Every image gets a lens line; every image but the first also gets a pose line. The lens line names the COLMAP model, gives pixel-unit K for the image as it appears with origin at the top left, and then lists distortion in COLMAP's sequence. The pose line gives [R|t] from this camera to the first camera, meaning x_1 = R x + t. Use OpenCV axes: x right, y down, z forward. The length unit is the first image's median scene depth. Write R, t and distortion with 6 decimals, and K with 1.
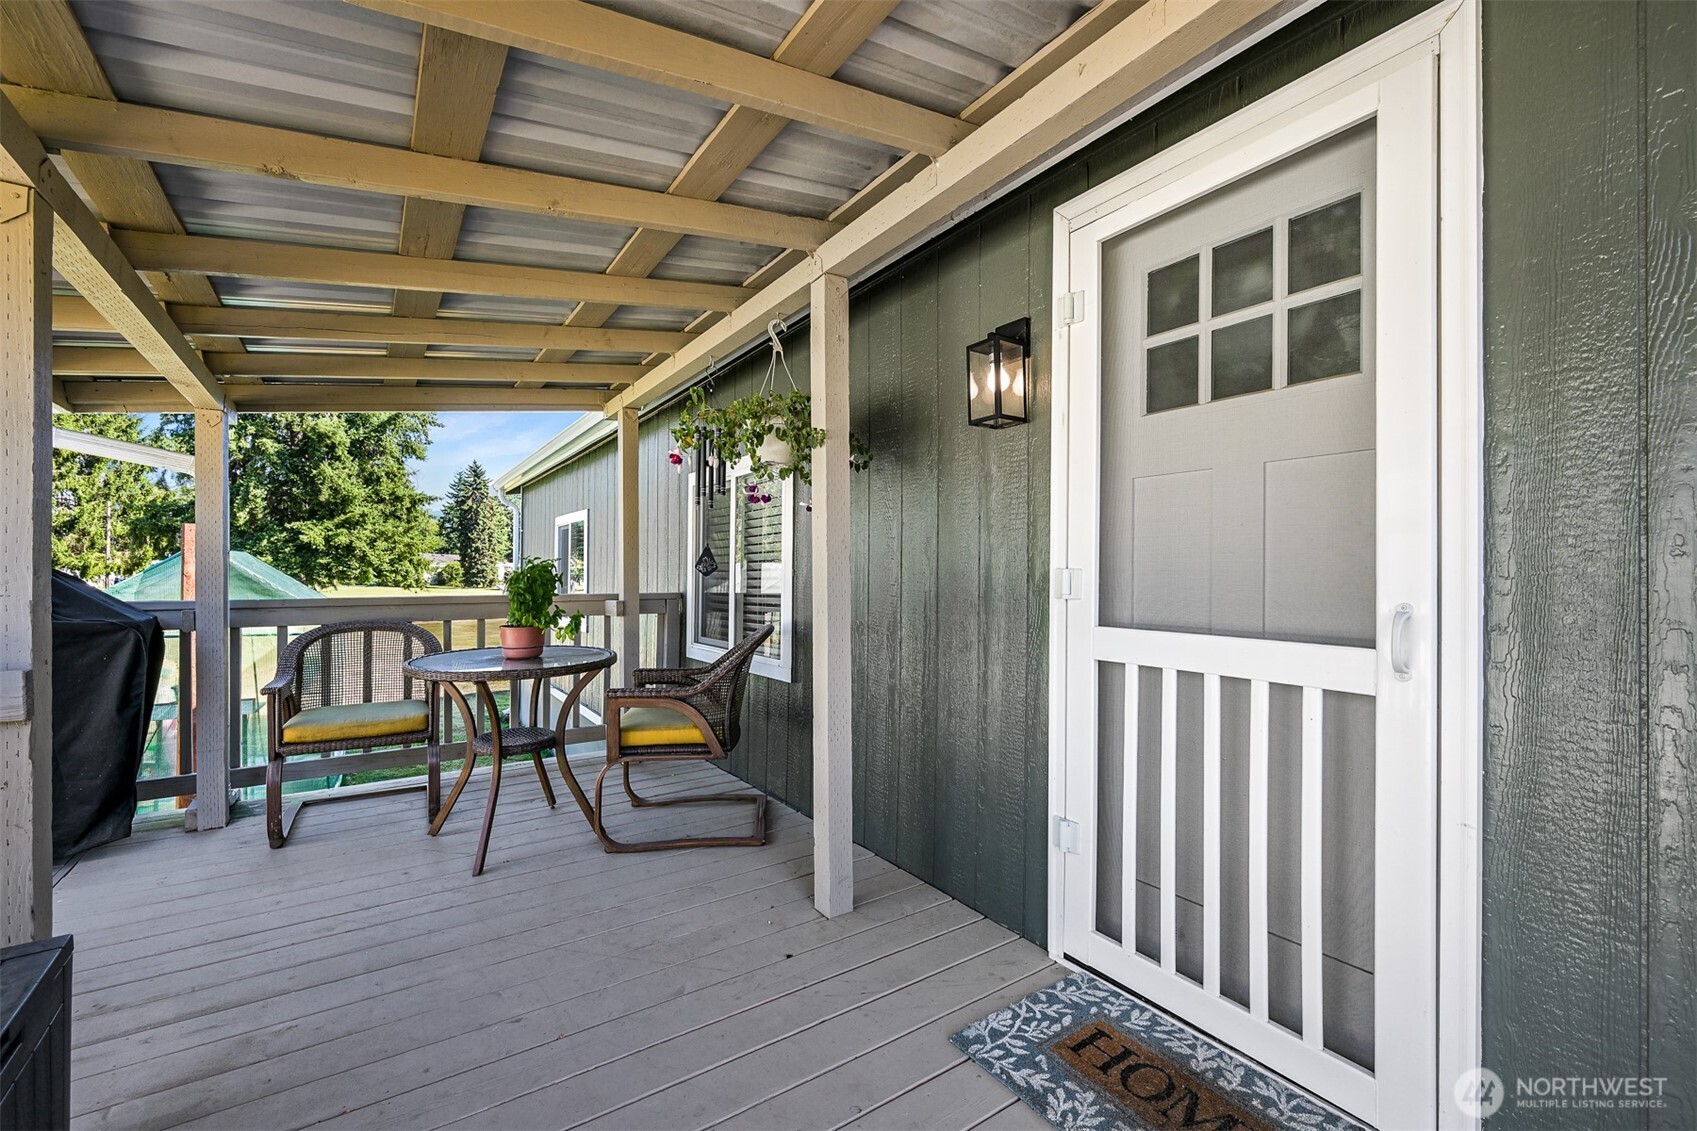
lens RADIAL K [[695.2, 0, 869.5], [0, 695.2, 572.3], [0, 0, 1]] dist [0.002122, -0.000158]
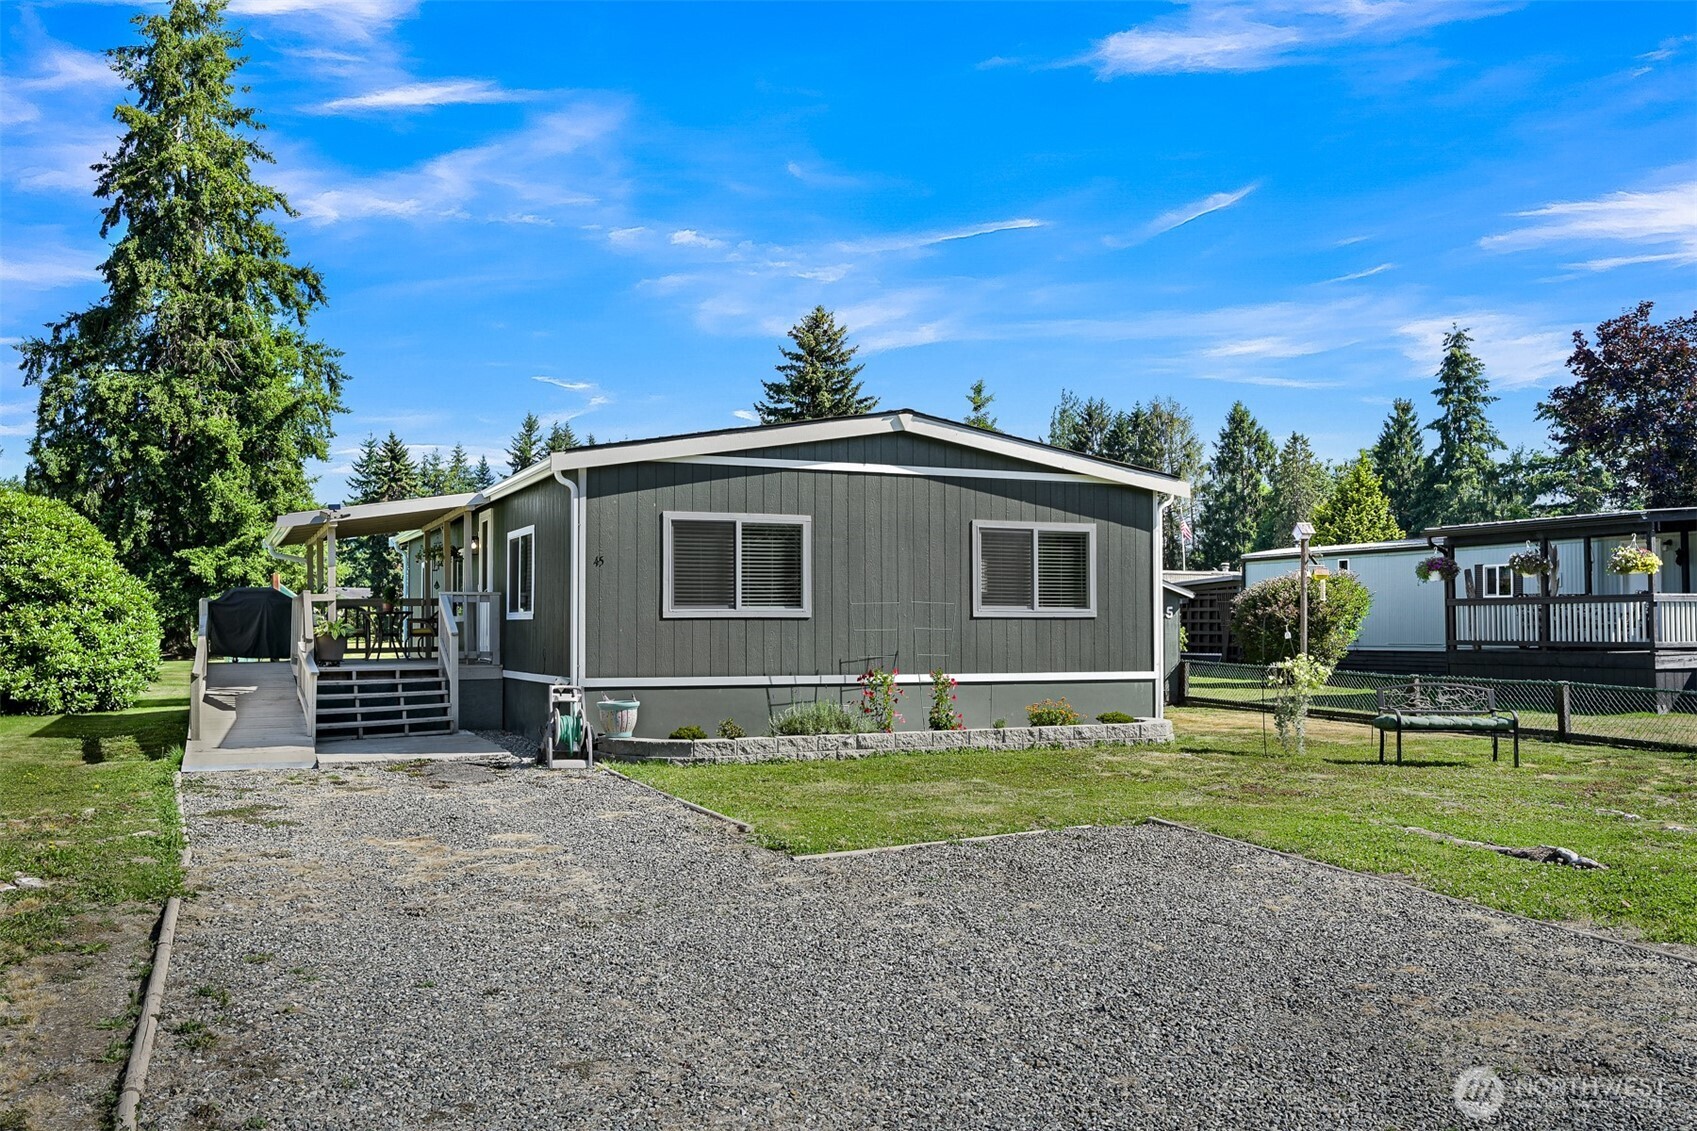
lens RADIAL K [[1502.3, 0, 885.5], [0, 1502.3, 583.4], [0, 0, 1]] dist [-0.001030, -0.001825]
pose [[0.979652, -0.018325, -0.199863, 0.296643], [0.014301, 0.999665, -0.021556, 0.014577], [0.200192, 0.018260, 0.979587, -0.508164]]
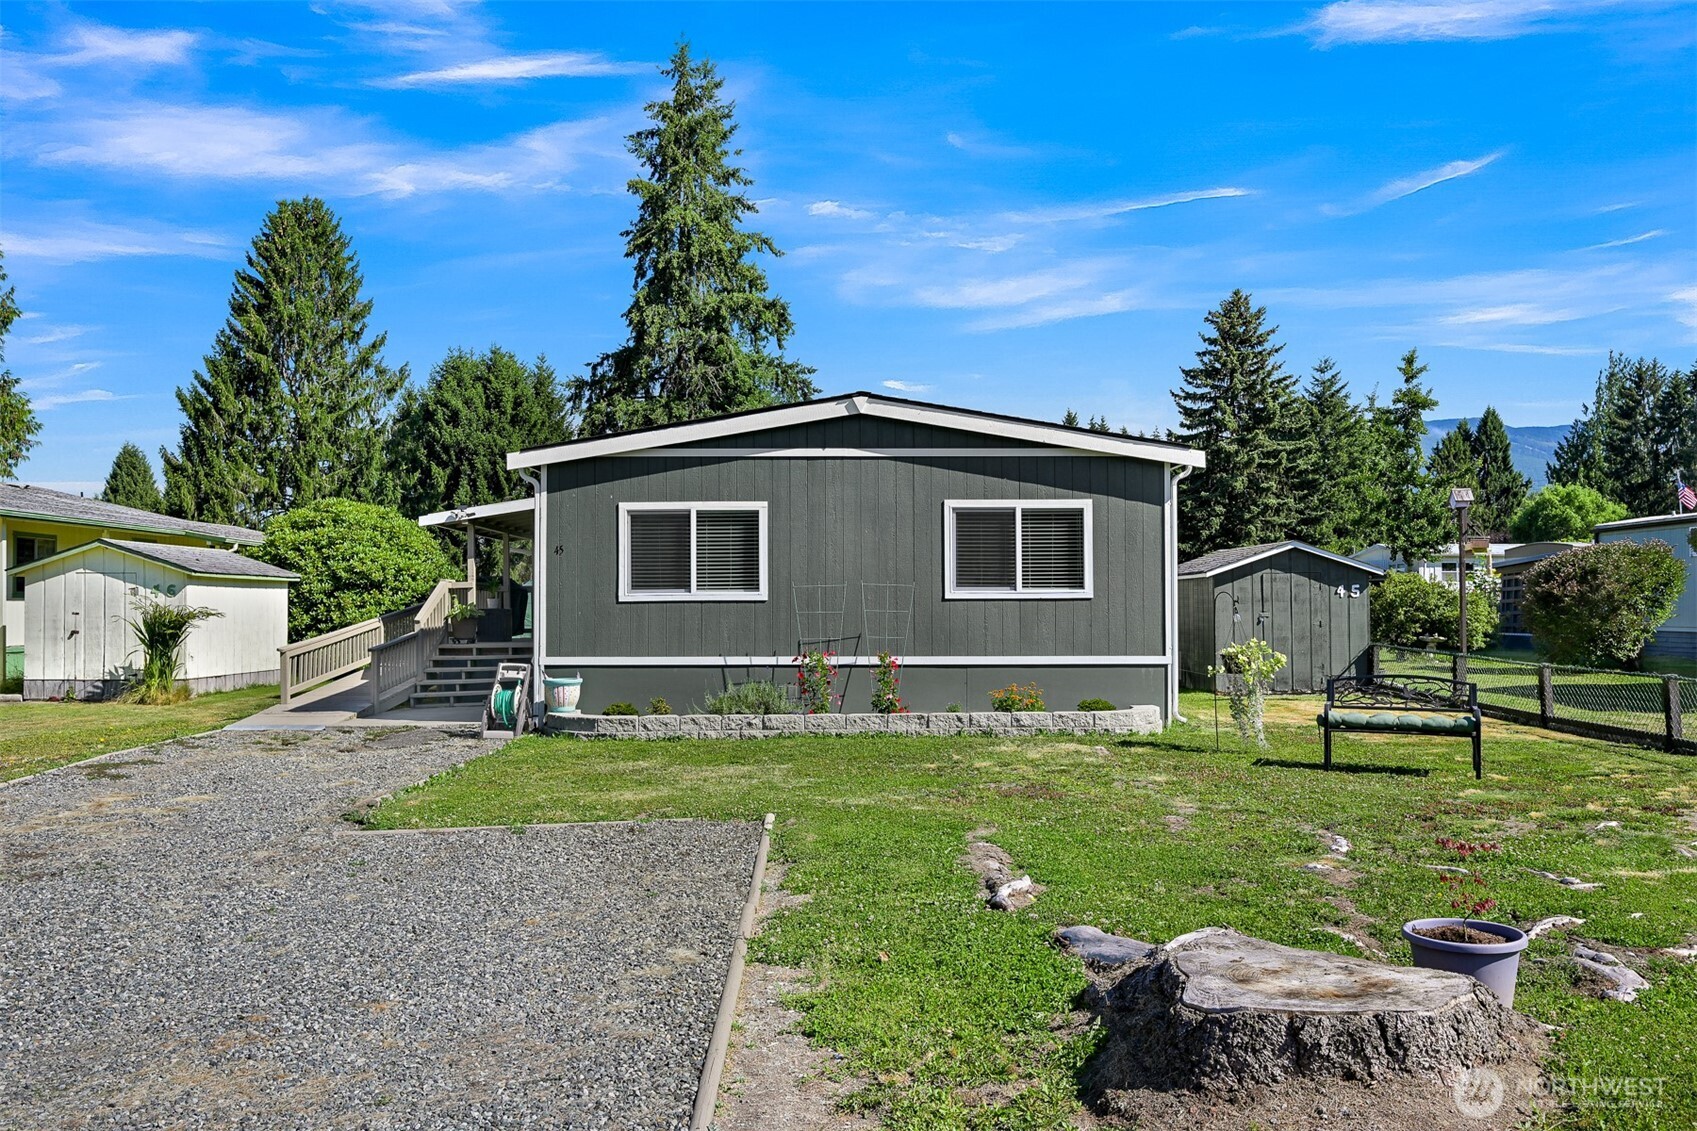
lens RADIAL K [[1389.7, 0, 848.5], [0, 1389.7, 565.5], [0, 0, 1]] dist [0.000900, -0.001601]
pose [[0.812282, -0.032499, -0.582358, 0.463218], [0.019087, 0.999393, -0.029148, 0.017133], [0.582952, 0.012561, 0.812410, -0.400722]]
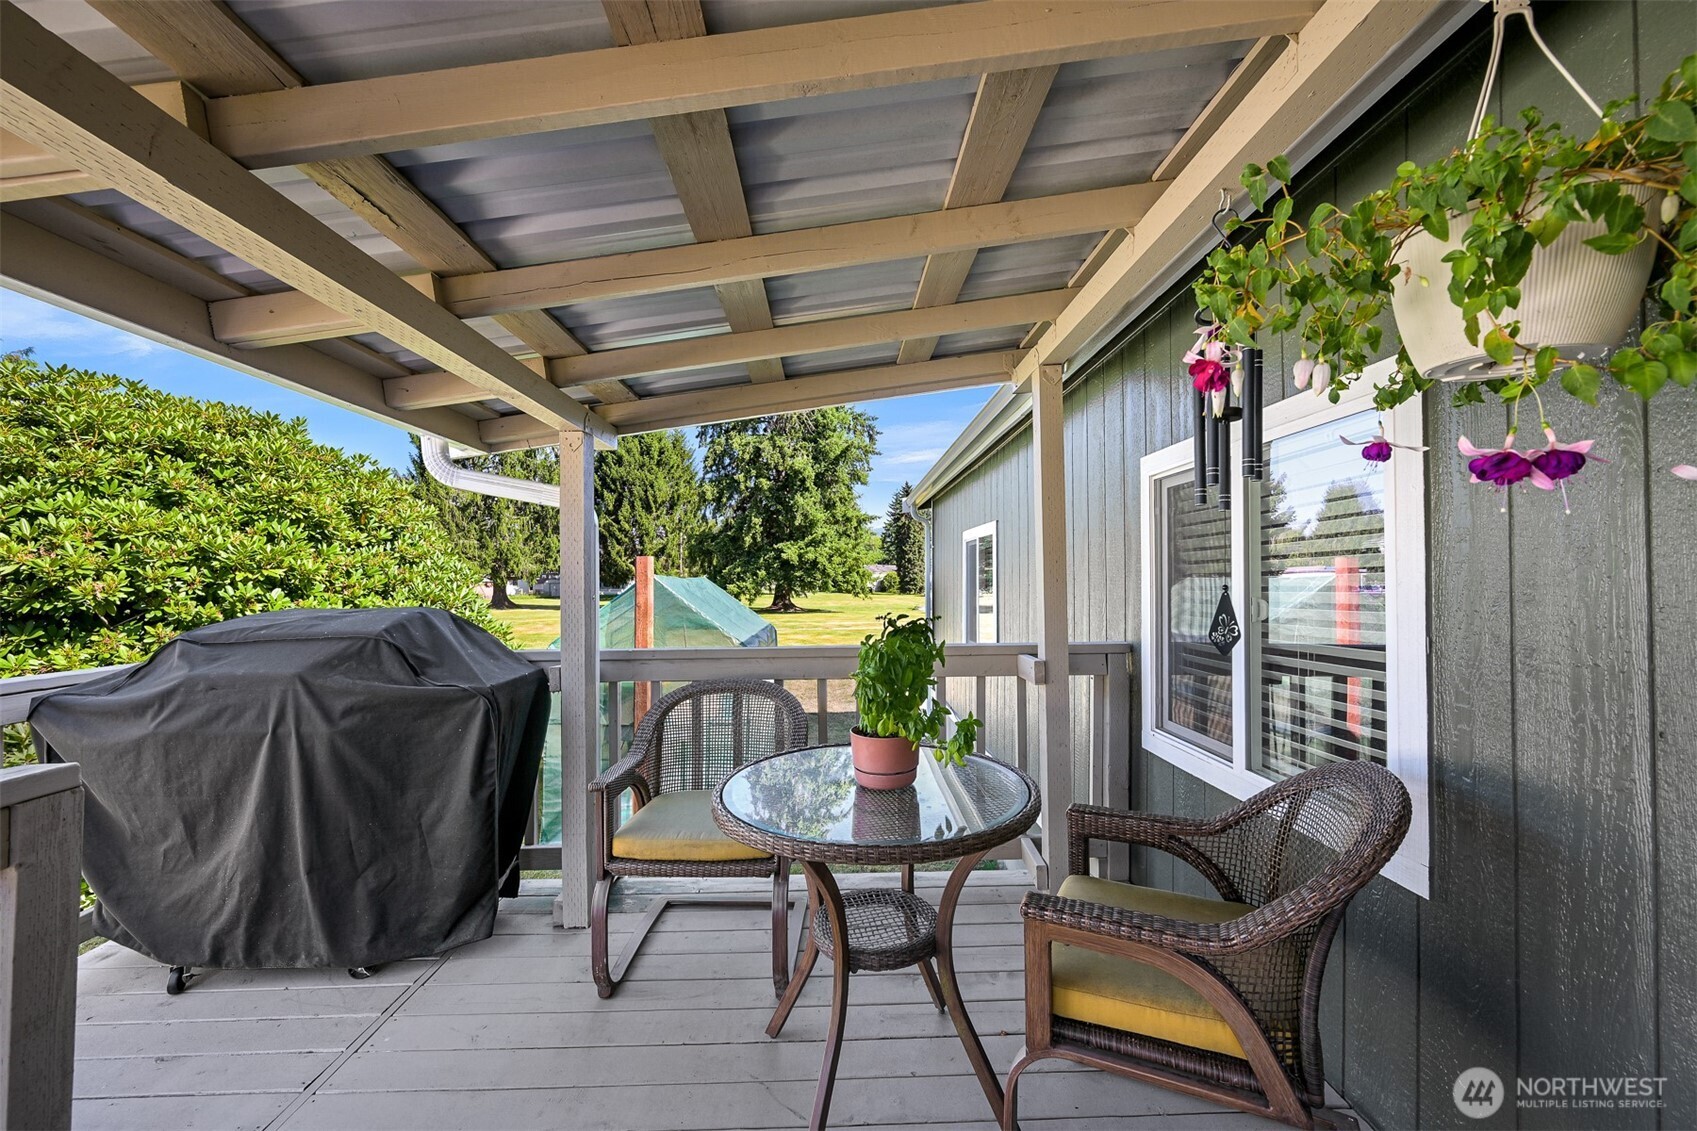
lens RADIAL K [[695.2, 0, 869.5], [0, 695.2, 572.3], [0, 0, 1]] dist [0.002122, -0.000158]
pose [[0.840127, -0.015378, -0.542171, -0.014564], [0.011084, 0.999876, -0.011184, -0.003800], [0.542276, 0.003386, 0.840194, 0.038494]]
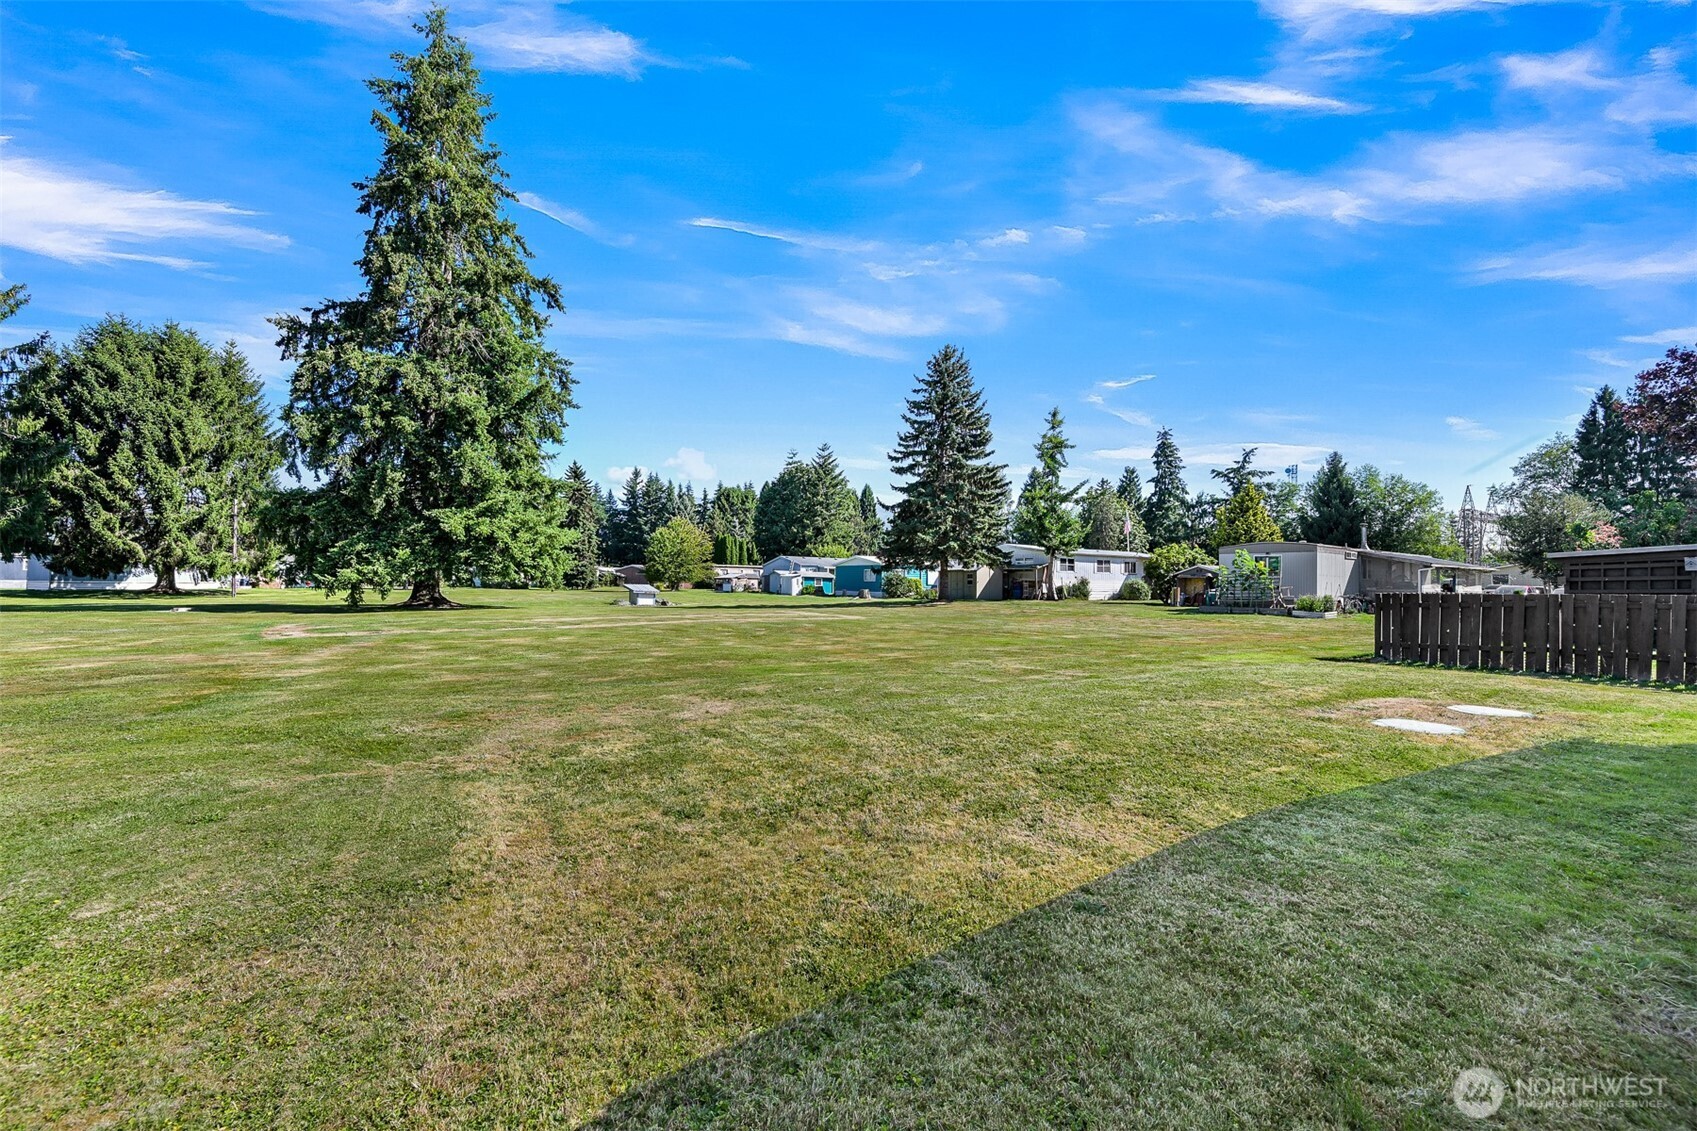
lens RADIAL K [[678.7, 0, 867.0], [0, 678.7, 574.7], [0, 0, 1]] dist [0.001094, 0.000282]
pose [[0.996925, -0.000752, -0.078354, -0.207891], [0.000436, 0.999992, -0.004049, 0.013427], [0.078357, 0.004002, 0.996917, 0.185349]]
